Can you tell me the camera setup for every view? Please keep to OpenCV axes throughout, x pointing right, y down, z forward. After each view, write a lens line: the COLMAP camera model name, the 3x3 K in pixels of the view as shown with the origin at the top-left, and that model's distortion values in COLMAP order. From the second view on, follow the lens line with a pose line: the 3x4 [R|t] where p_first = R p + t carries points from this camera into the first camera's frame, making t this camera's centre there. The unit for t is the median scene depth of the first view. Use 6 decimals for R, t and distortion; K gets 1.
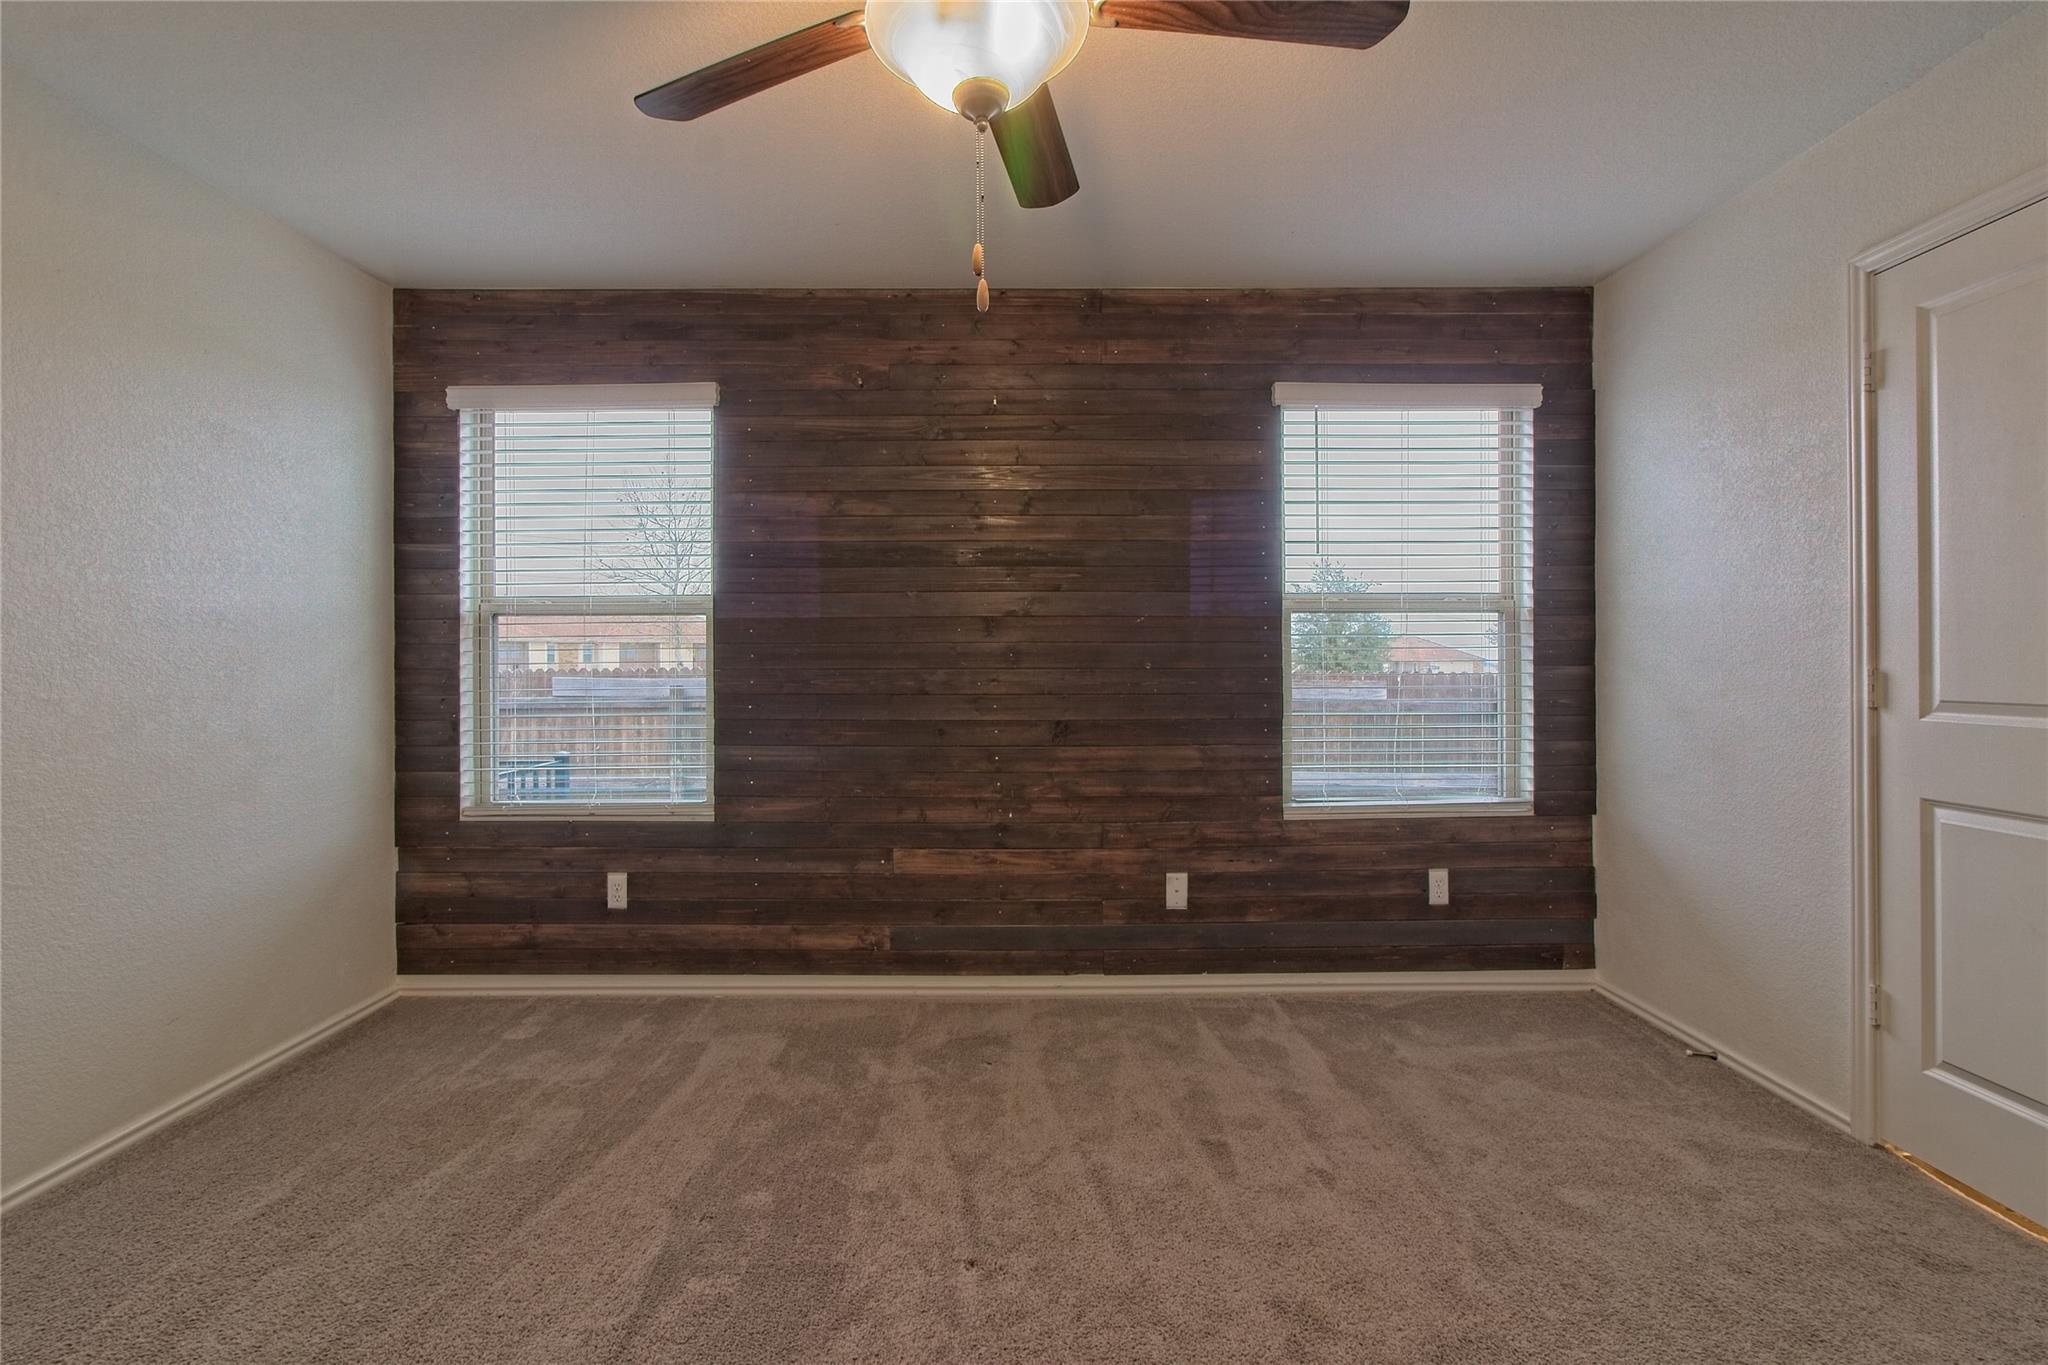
lens RADIAL K [[951.7, 0, 993.6], [0, 951.7, 660.0], [0, 0, 1]] dist [-0.073547, 0.093499]
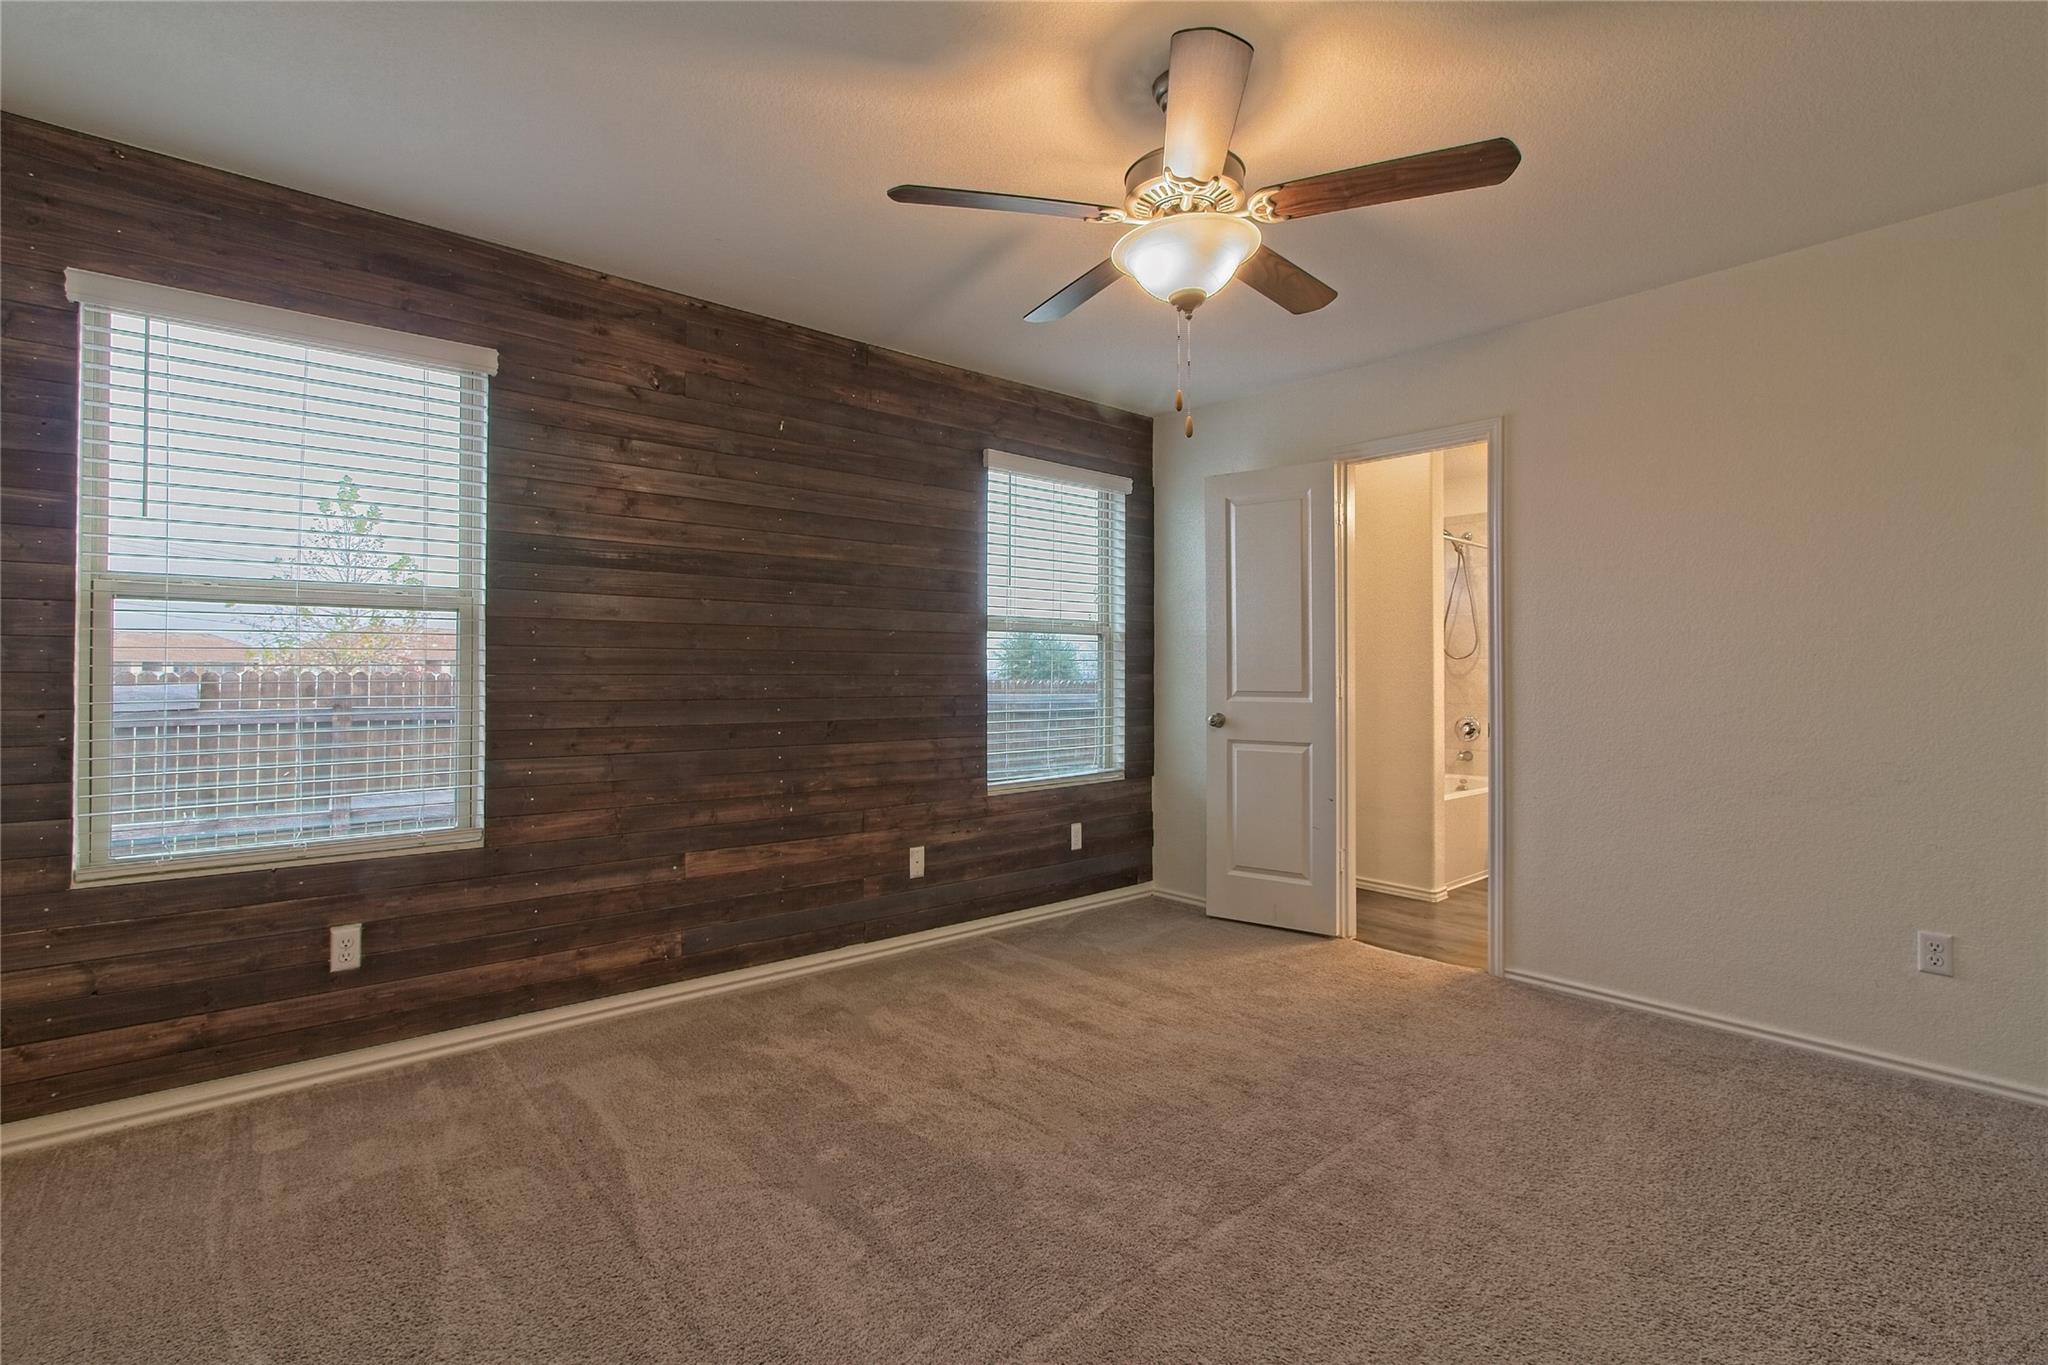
lens RADIAL K [[945.2, 0, 1016.7], [0, 945.2, 663.5], [0, 0, 1]] dist [-0.022711, 0.015319]
pose [[0.761985, 0.011569, 0.647491, -0.484856], [-0.005559, 0.999920, -0.011323, 0.007137], [-0.647571, 0.005029, 0.761989, 0.011913]]
